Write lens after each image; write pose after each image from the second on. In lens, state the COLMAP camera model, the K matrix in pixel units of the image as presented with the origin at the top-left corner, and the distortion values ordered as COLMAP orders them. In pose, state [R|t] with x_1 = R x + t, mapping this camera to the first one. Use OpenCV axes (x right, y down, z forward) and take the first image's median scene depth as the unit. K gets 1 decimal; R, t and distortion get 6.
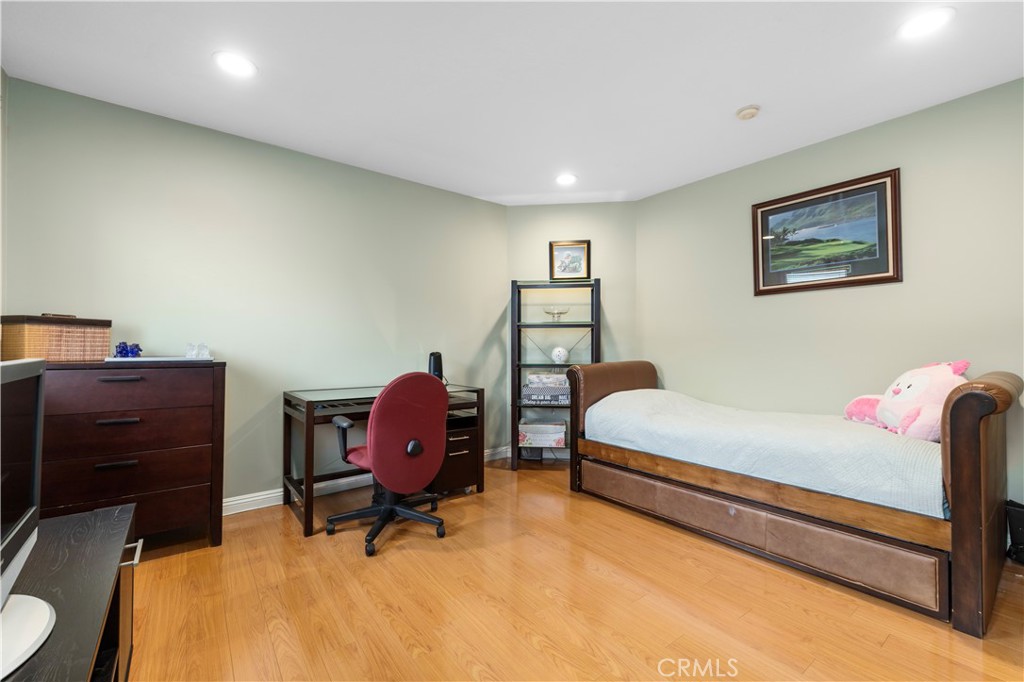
lens RADIAL K [[427.5, 0, 509.7], [0, 427.5, 343.3], [0, 0, 1]] dist [0.011827, -0.003570]
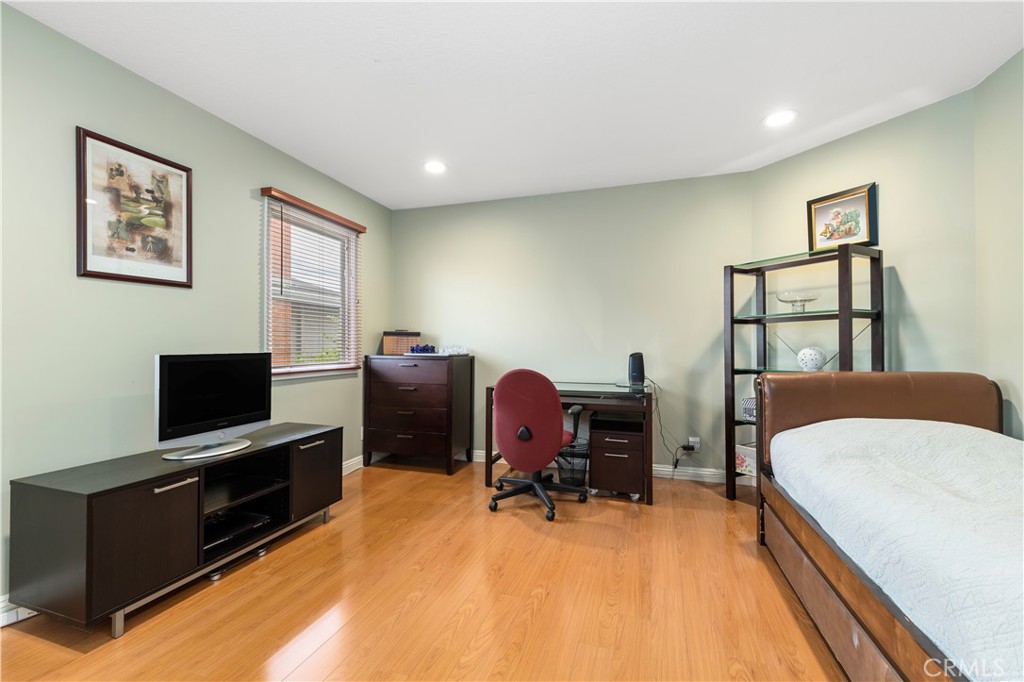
lens RADIAL K [[427.5, 0, 508.7], [0, 427.5, 341.3], [0, 0, 1]] dist [0.011827, -0.003570]
pose [[0.560486, -0.017460, -0.827980, 0.463059], [0.002059, 0.999804, -0.019690, 0.012292], [0.828161, 0.009332, 0.560412, 0.200847]]
